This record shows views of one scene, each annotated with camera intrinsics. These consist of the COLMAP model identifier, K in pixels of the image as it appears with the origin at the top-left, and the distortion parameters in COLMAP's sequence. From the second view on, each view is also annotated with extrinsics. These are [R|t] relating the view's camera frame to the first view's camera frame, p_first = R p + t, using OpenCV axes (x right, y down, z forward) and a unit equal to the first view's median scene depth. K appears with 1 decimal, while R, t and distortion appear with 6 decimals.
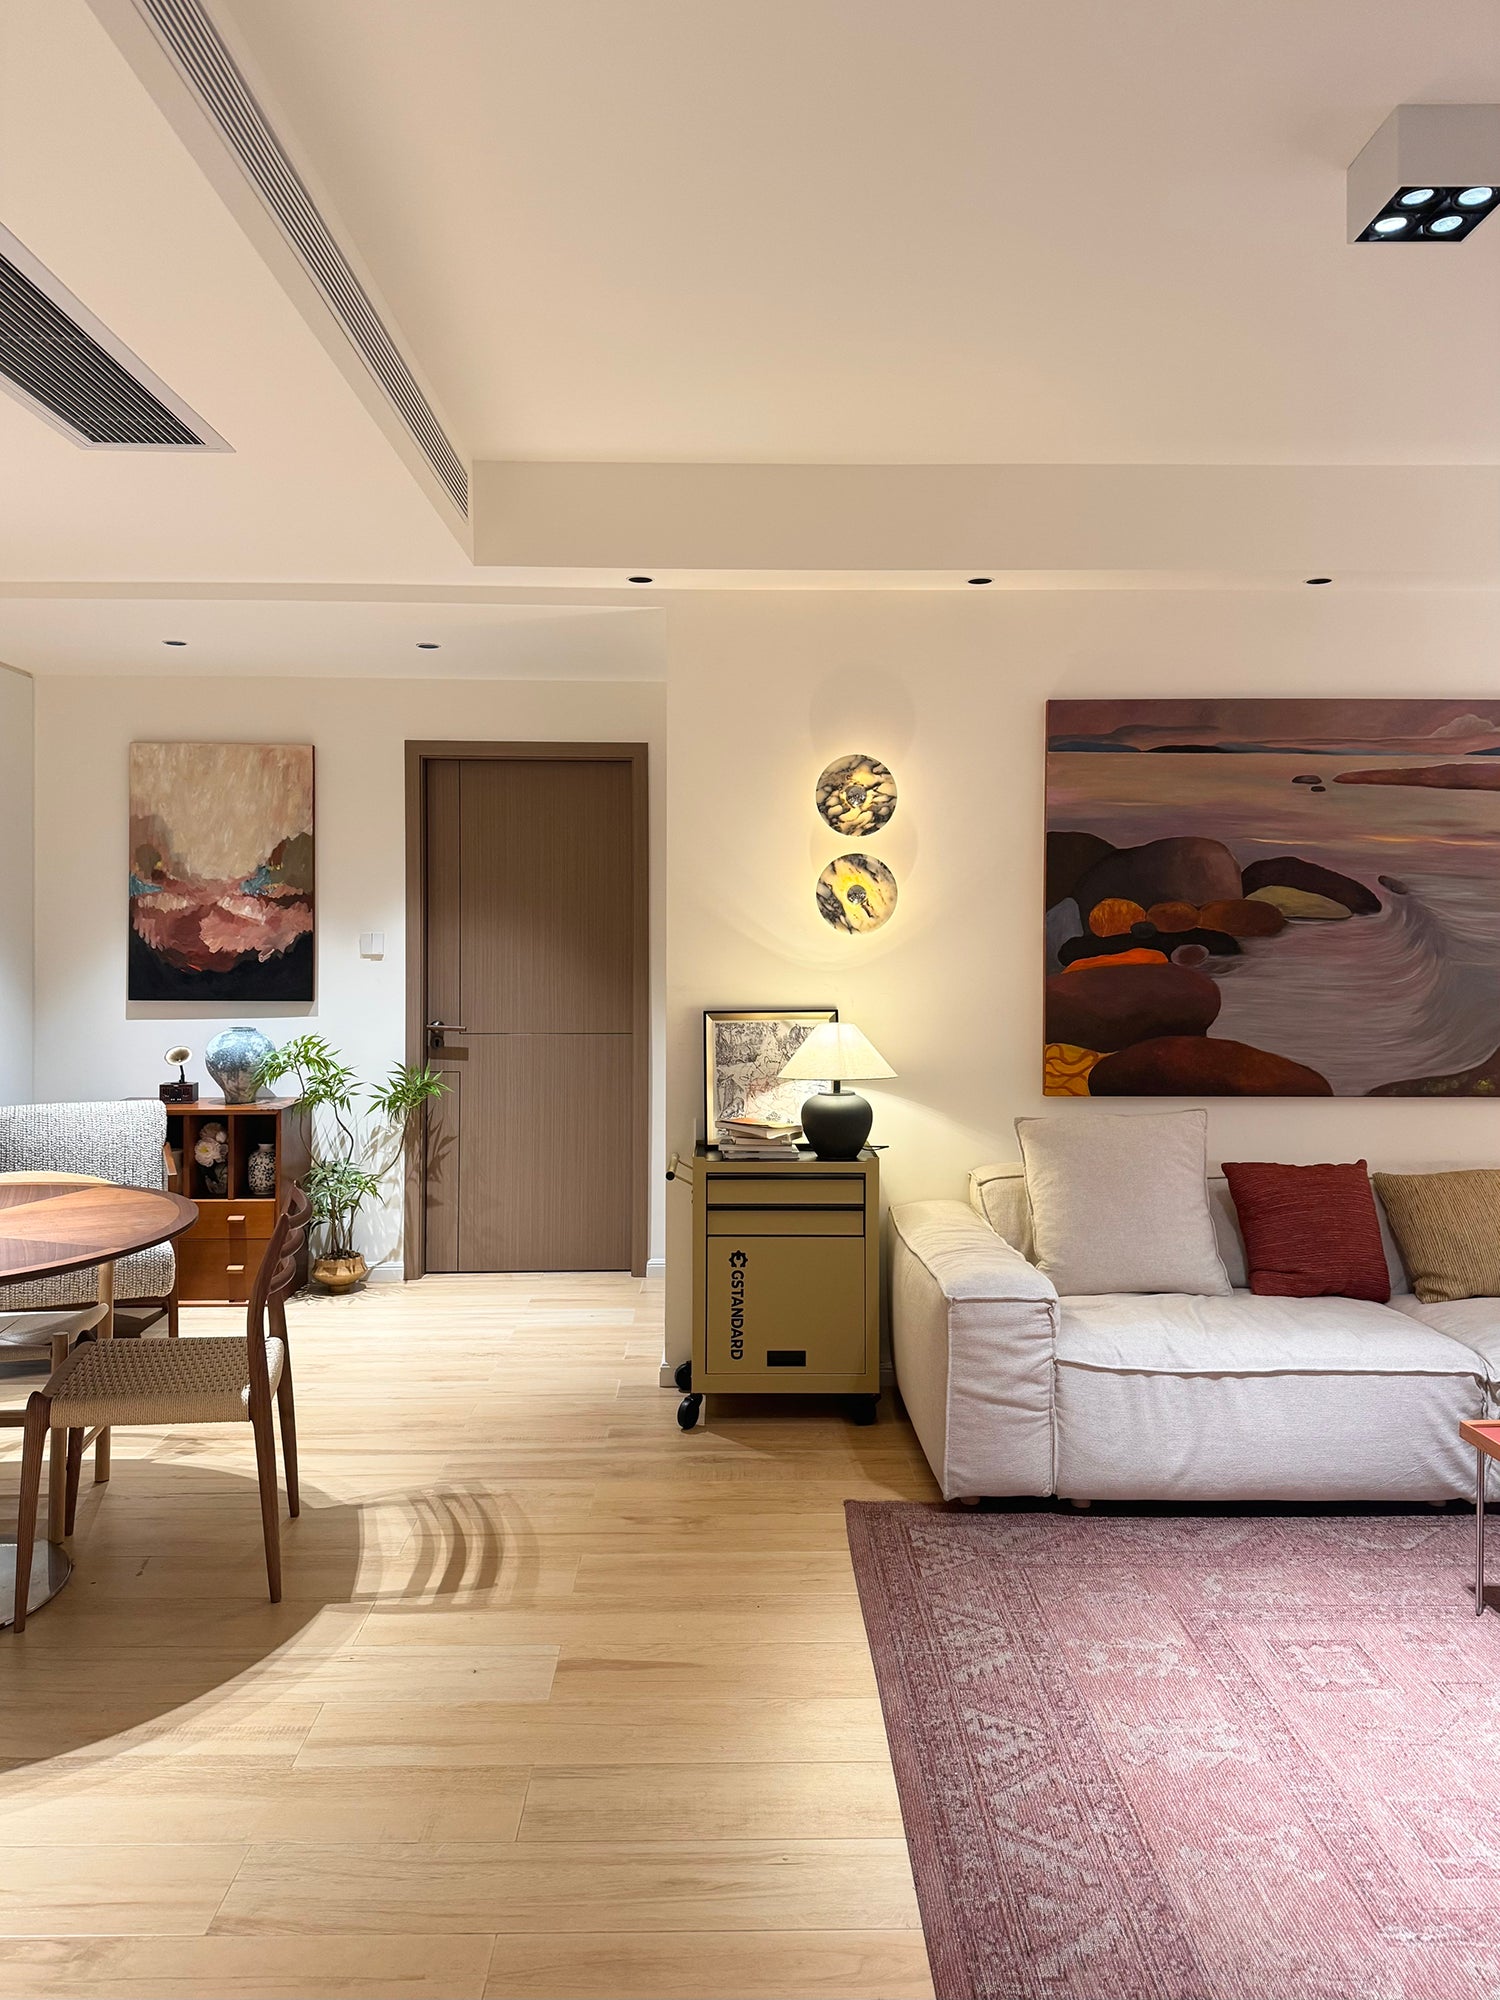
lens RADIAL K [[1491.3, 0, 756.0], [0, 1491.3, 917.4], [0, 0, 1]] dist [0.128689, -0.192464]
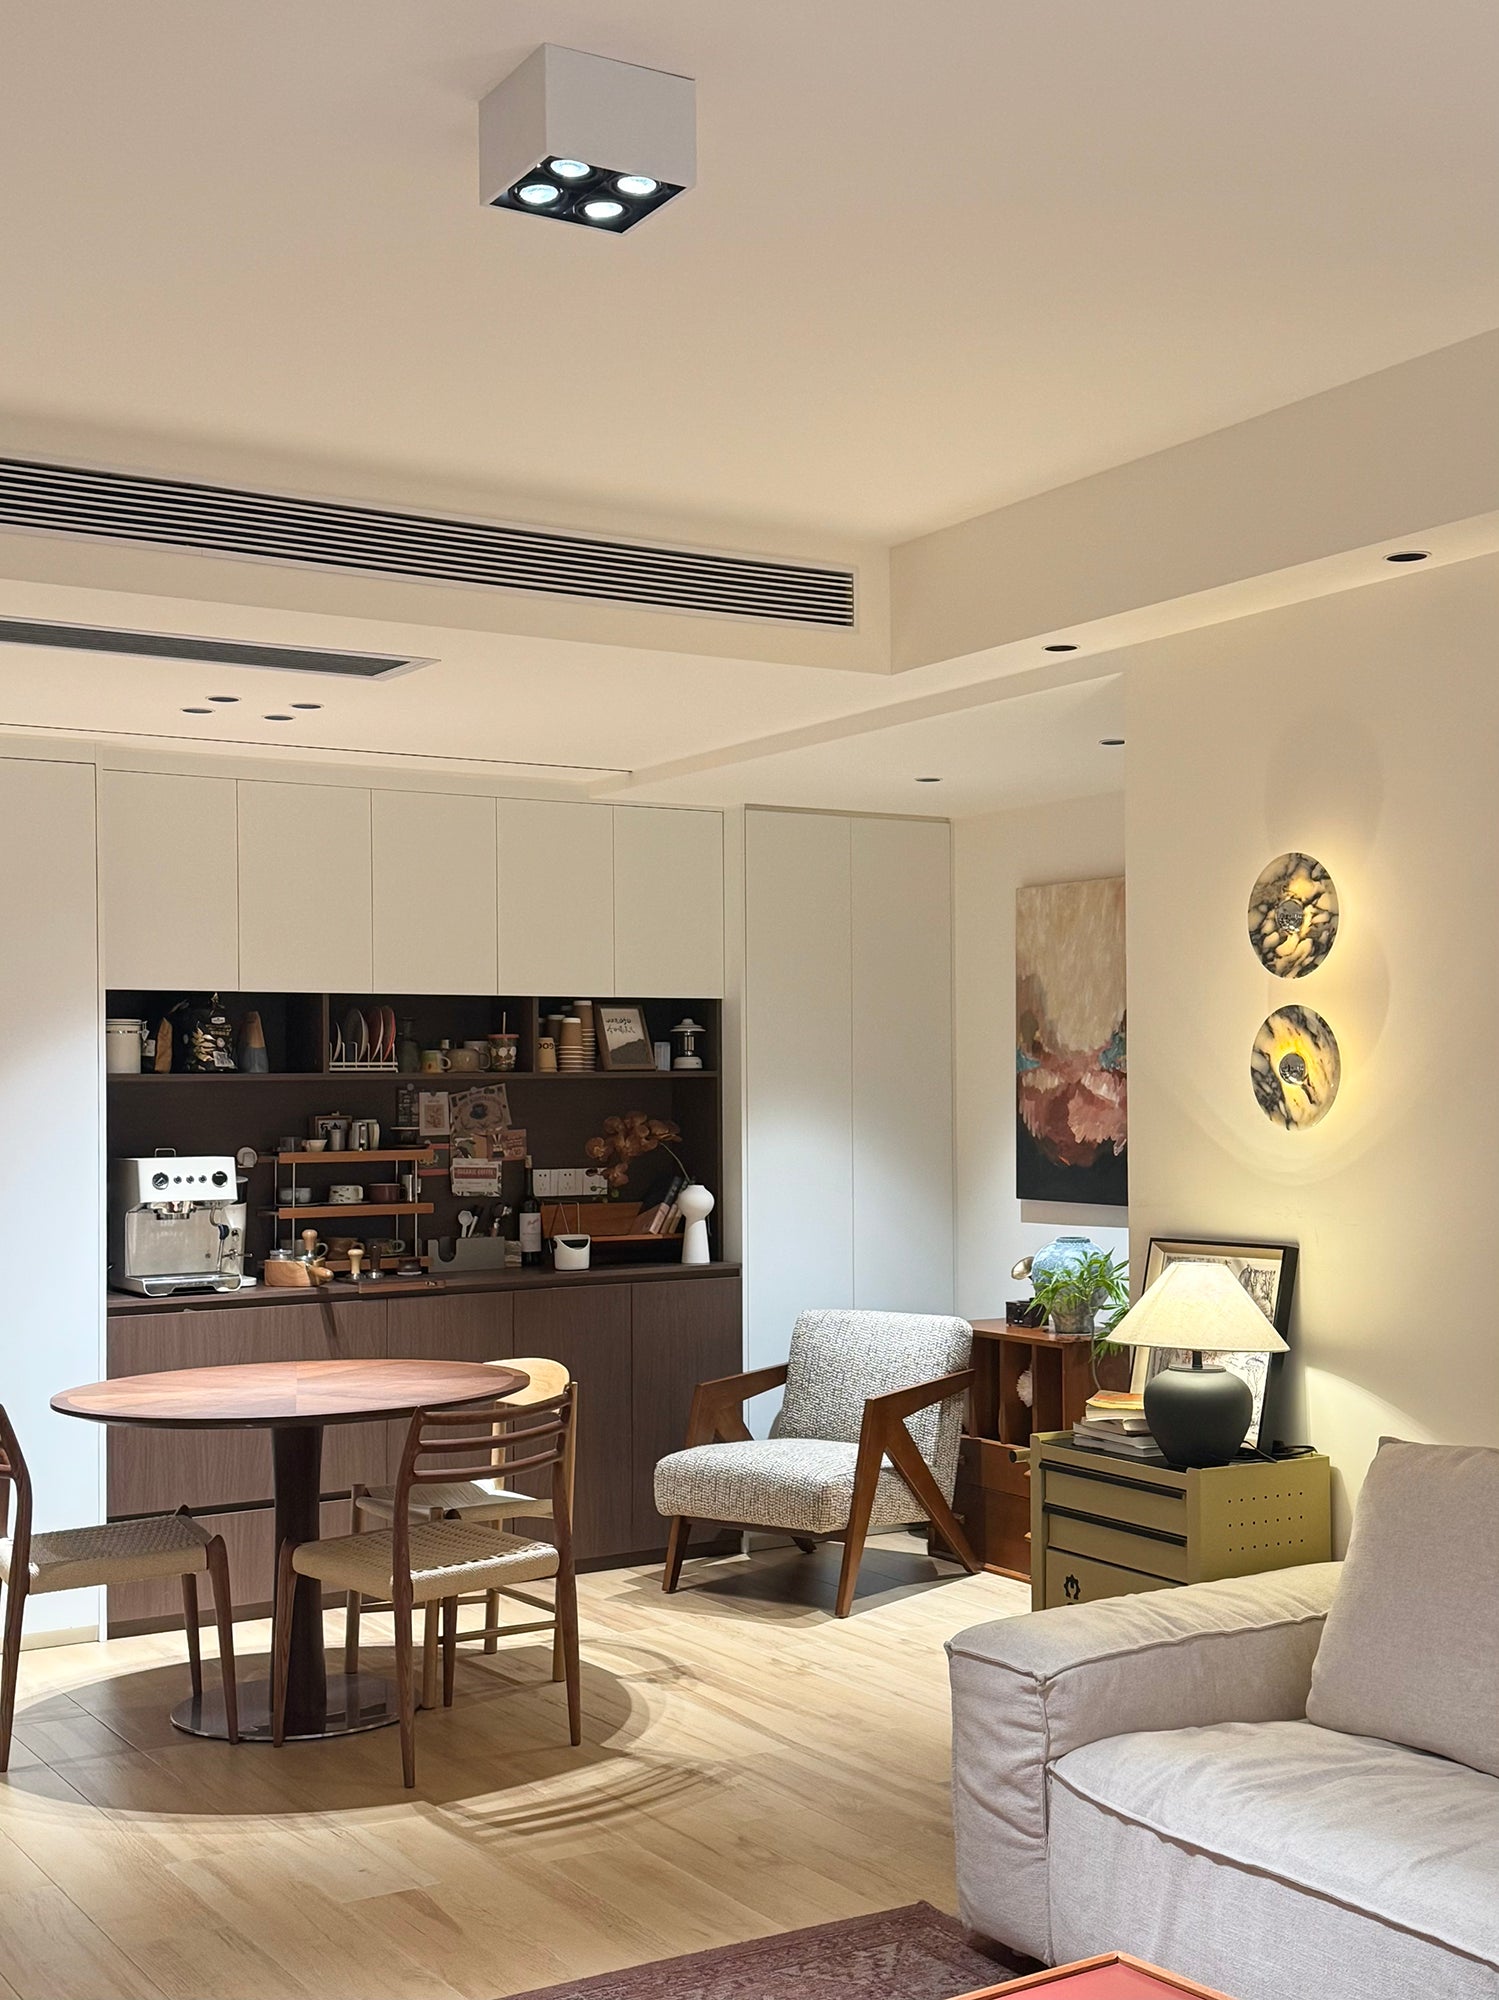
lens RADIAL K [[2474.3, 0, 749.5], [0, 2474.3, 1000.0], [0, 0, 1]] dist [0.105709, -0.406669]
pose [[0.484512, -0.038562, -0.873934, 0.893939], [0.015286, 0.999249, -0.035617, -0.010248], [0.874651, 0.003898, 0.484737, 0.271918]]
